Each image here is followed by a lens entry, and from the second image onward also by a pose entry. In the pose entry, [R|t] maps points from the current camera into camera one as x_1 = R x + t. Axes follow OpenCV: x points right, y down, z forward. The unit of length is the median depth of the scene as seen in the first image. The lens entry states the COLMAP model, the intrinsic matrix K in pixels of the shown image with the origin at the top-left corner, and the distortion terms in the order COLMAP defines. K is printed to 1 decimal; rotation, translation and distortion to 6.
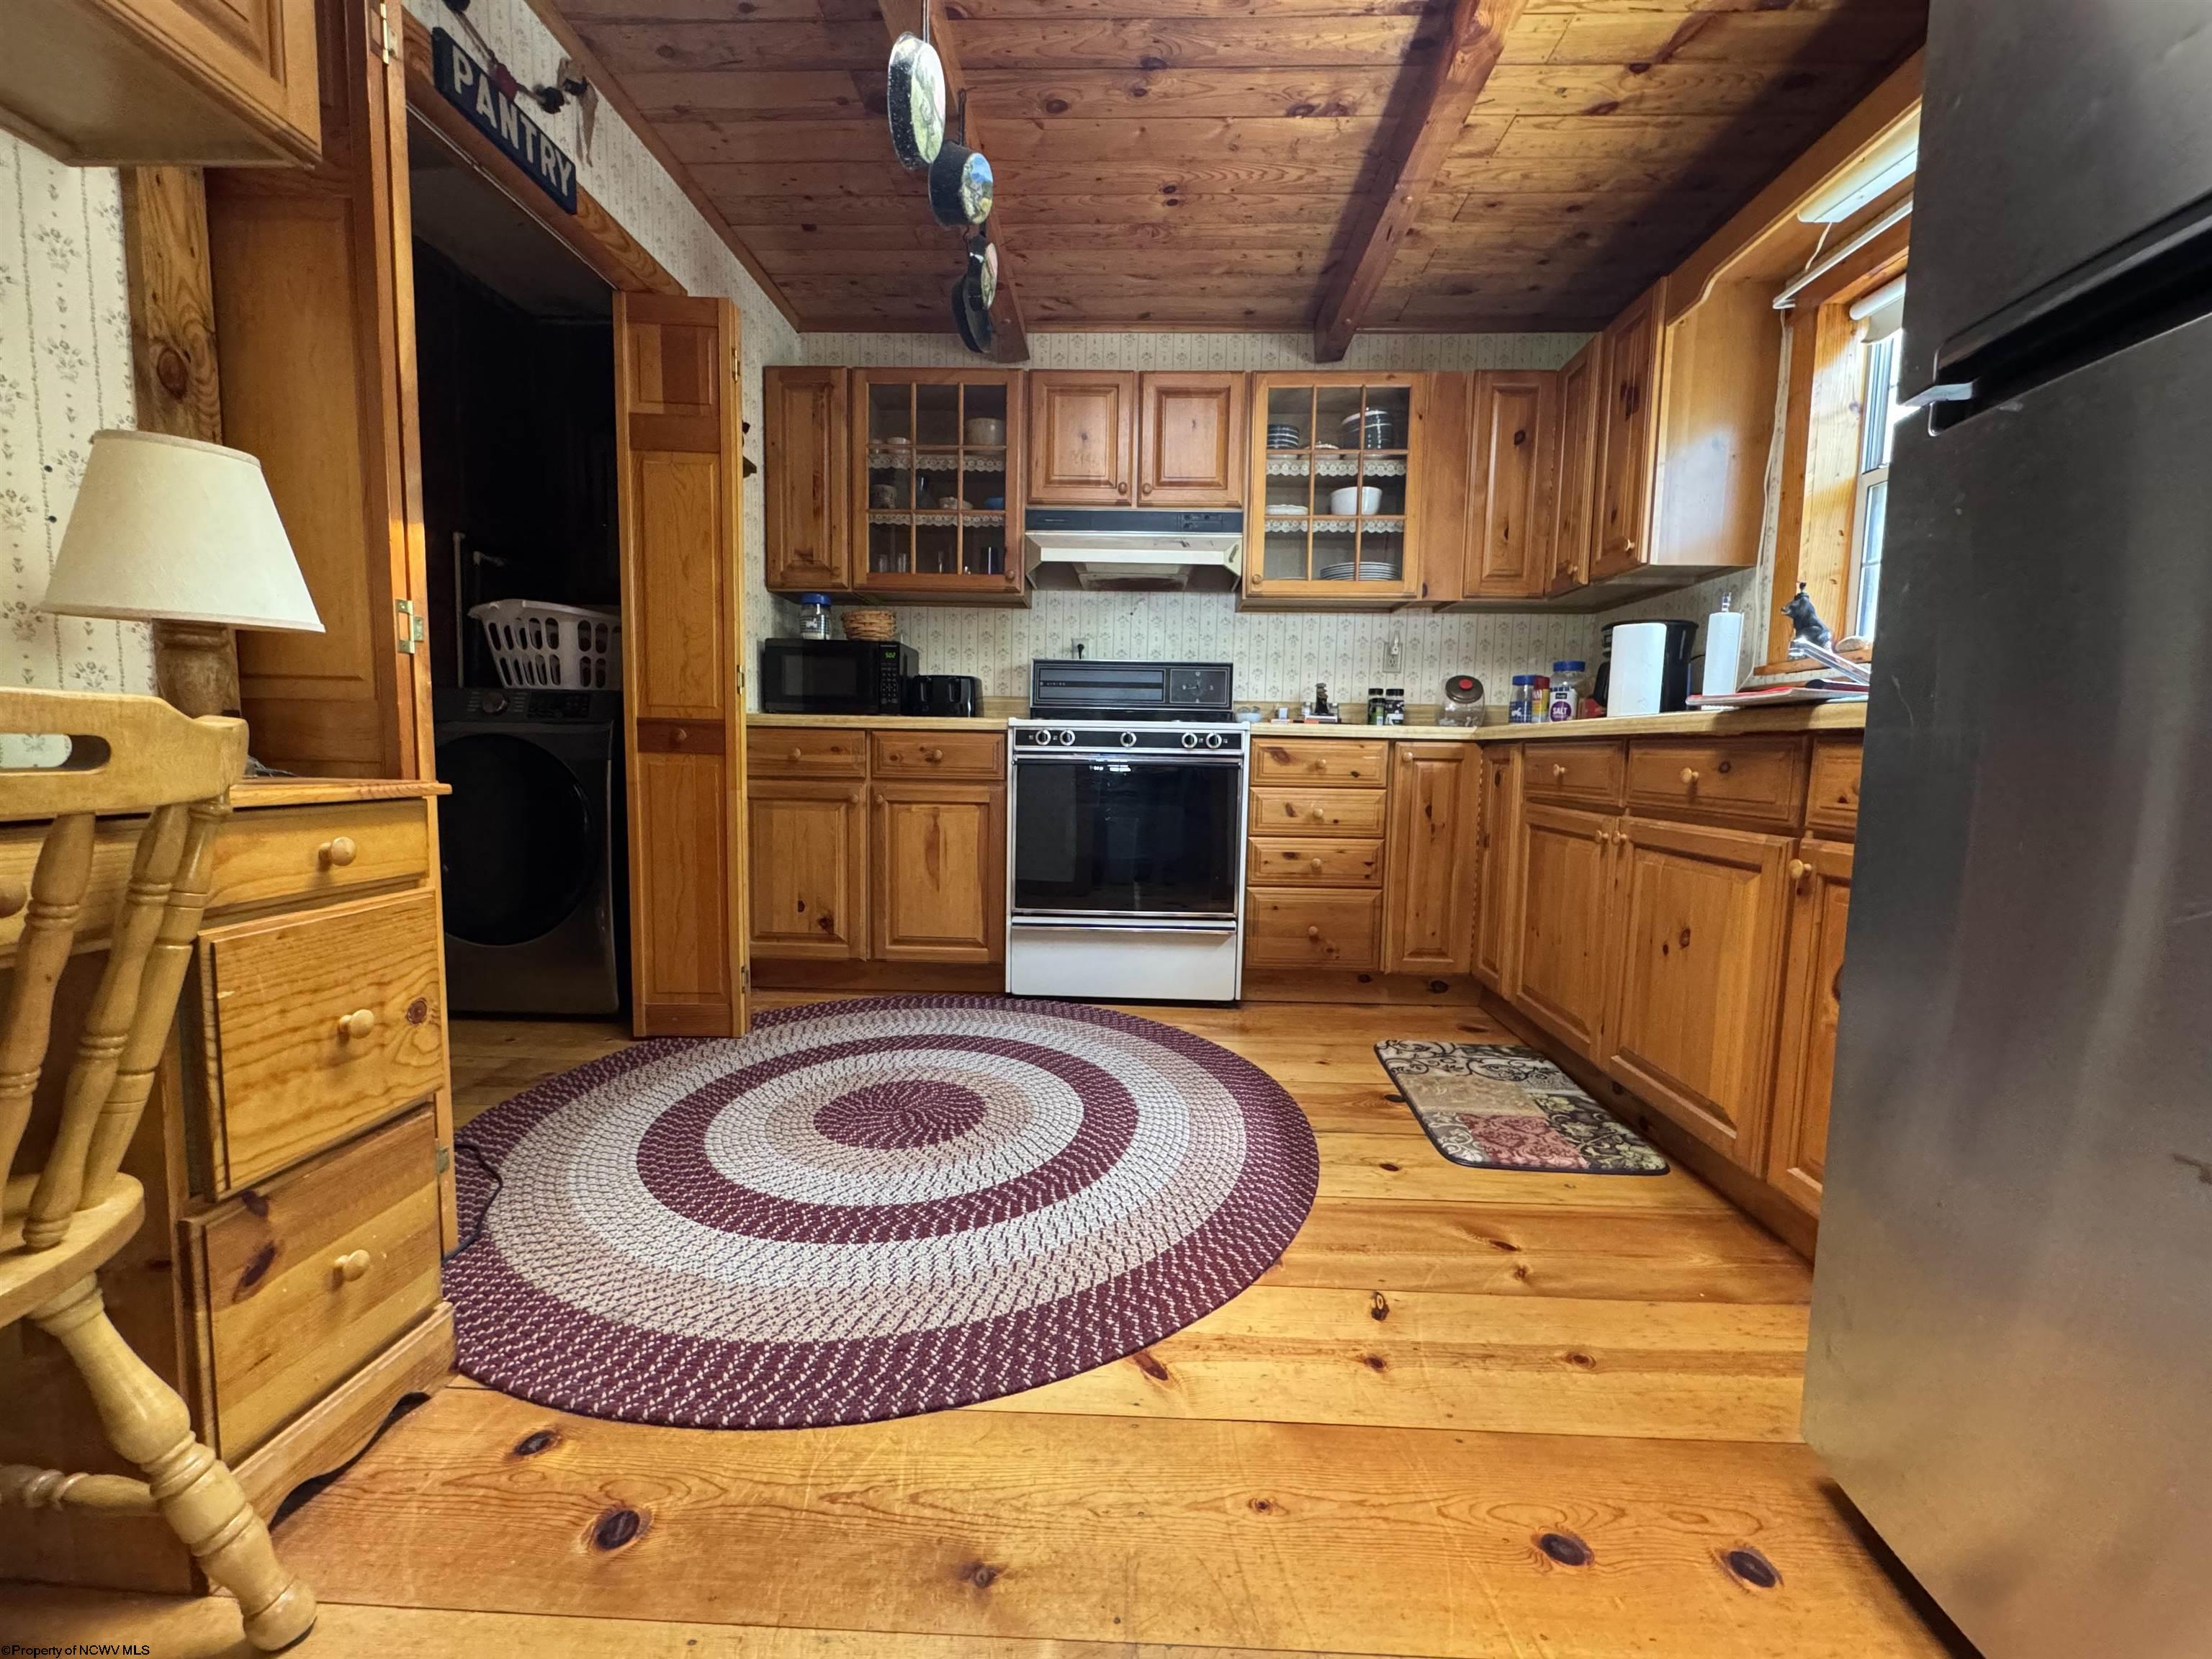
lens RADIAL K [[876.5, 0, 1103.6], [0, 876.5, 832.3], [0, 0, 1]] dist [-0.004983, 0.000364]
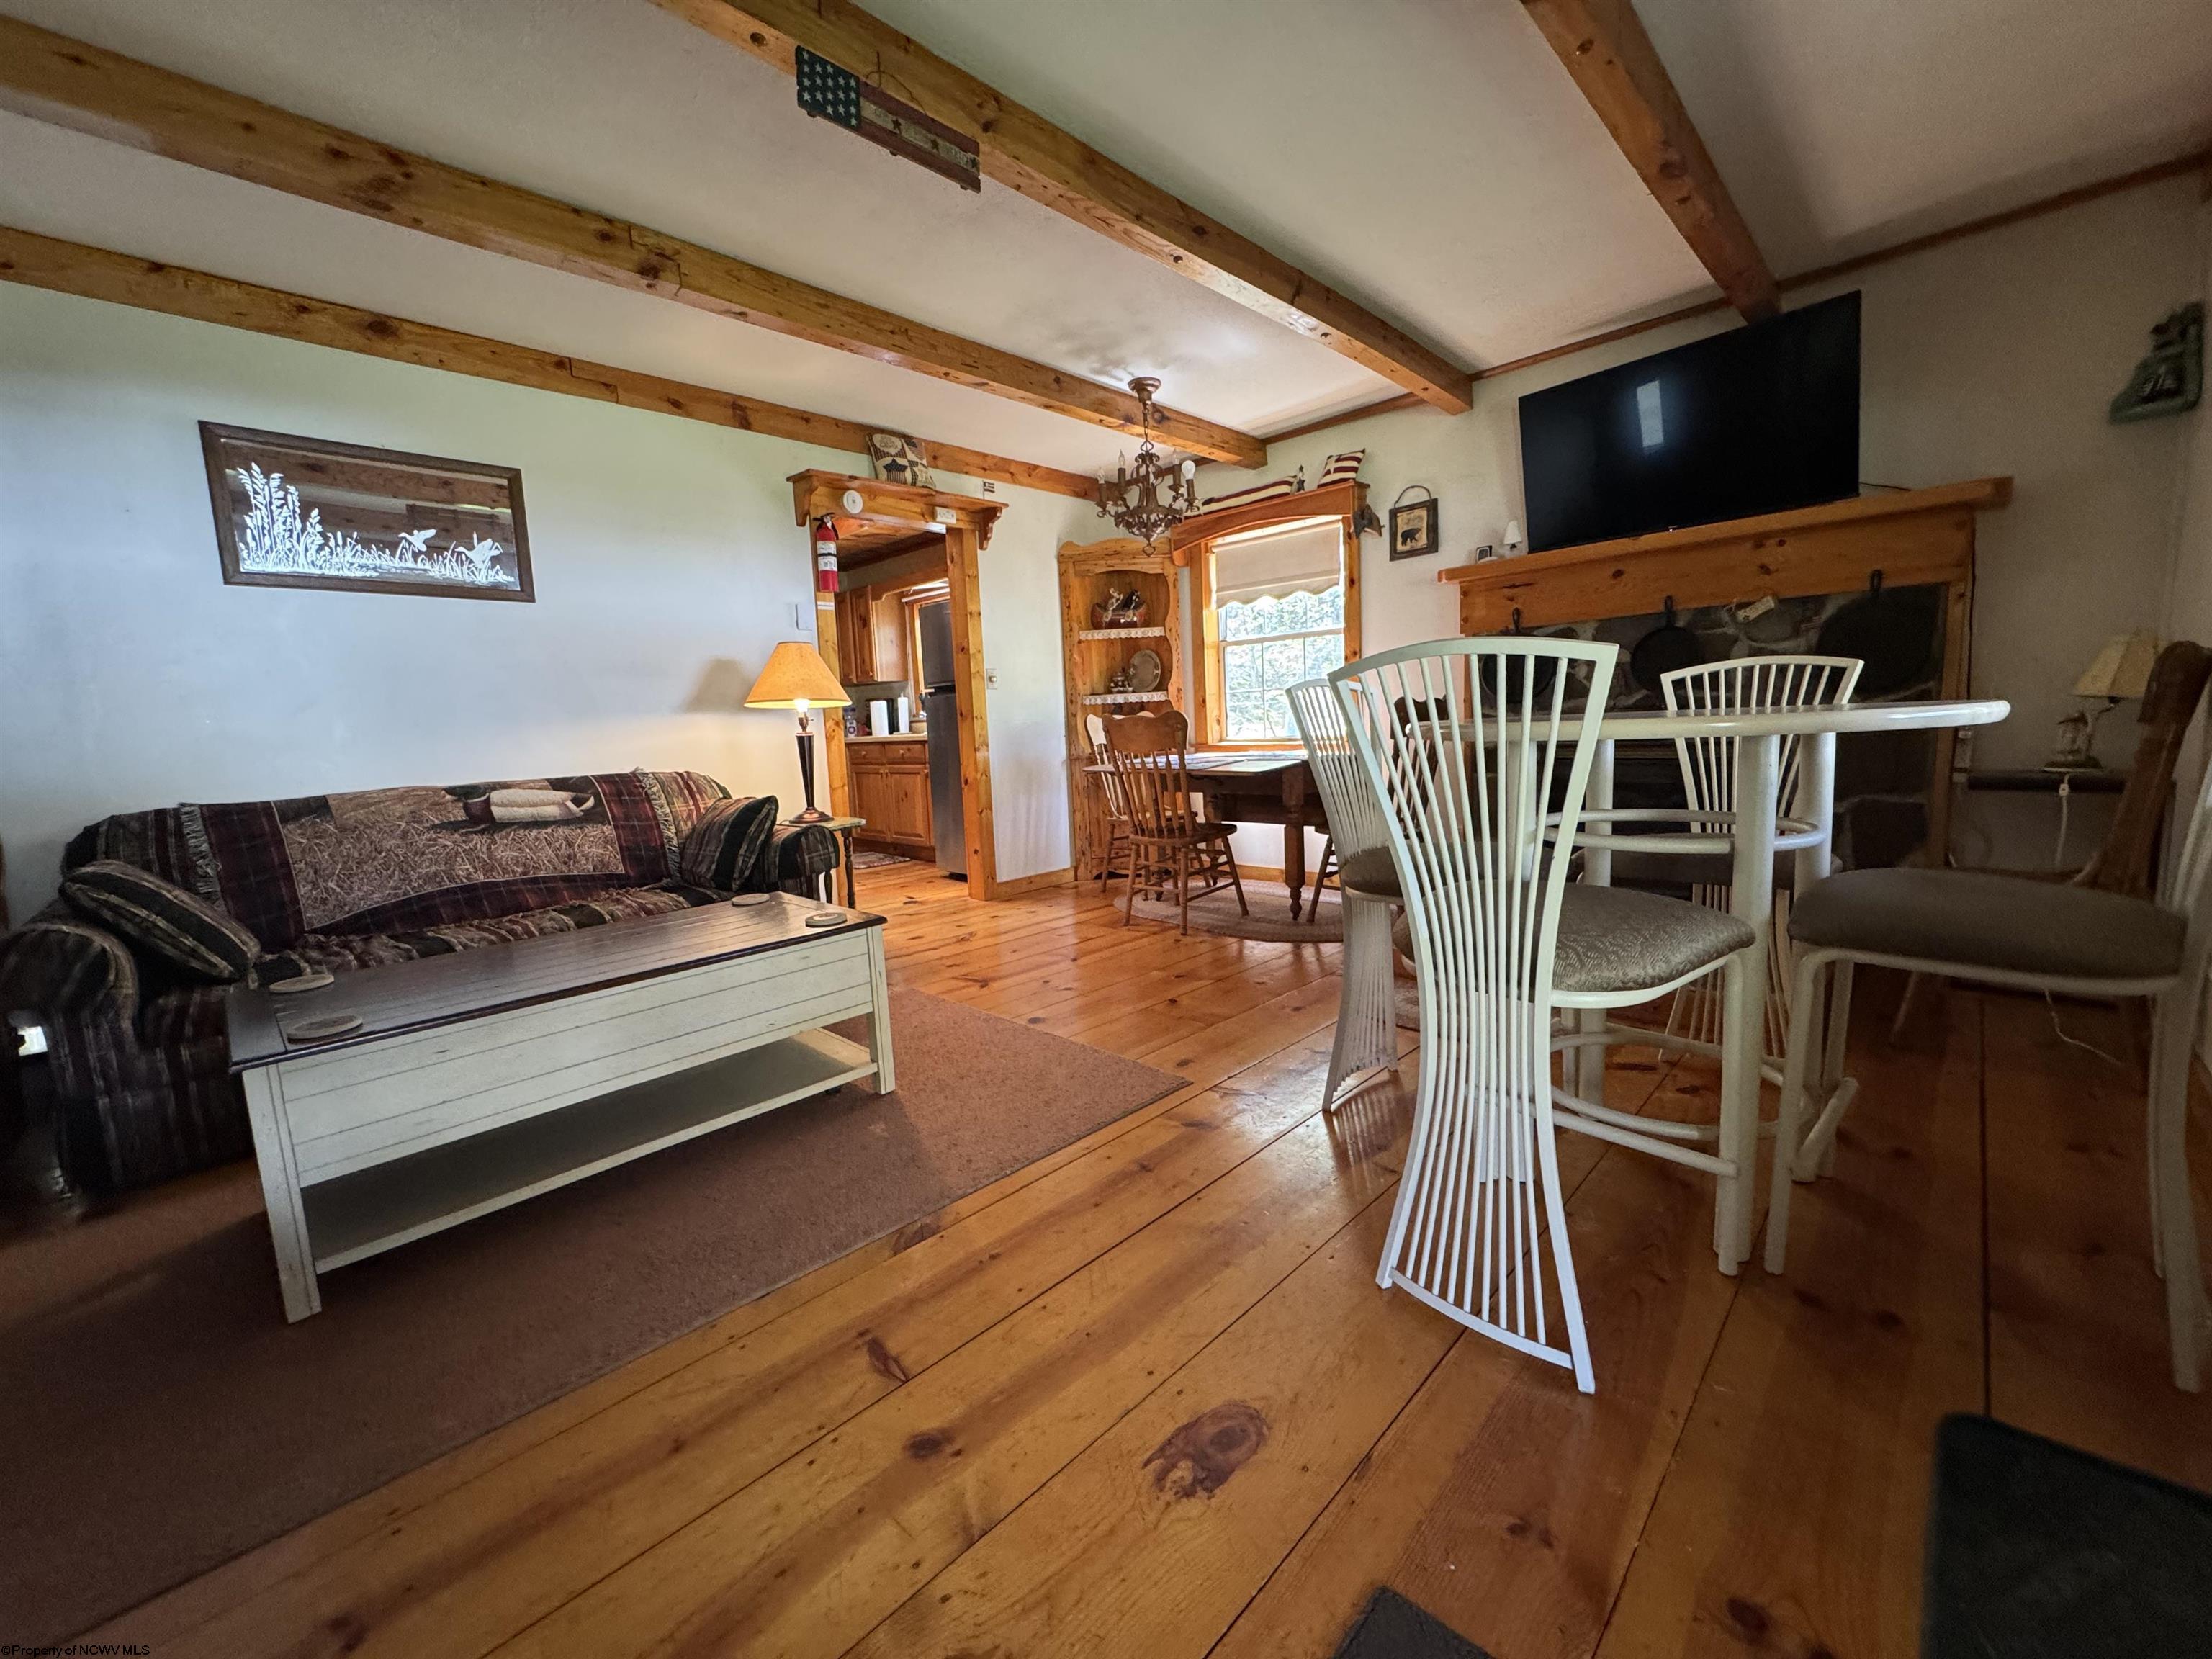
lens RADIAL K [[876.5, 0, 1109.9], [0, 876.5, 827.7], [0, 0, 1]] dist [-0.004983, 0.000364]
pose [[0.676187, -0.141730, 0.722969, -1.079766], [0.121580, 0.989333, 0.080235, 0.043375], [-0.726629, 0.033645, 0.686206, -1.618562]]
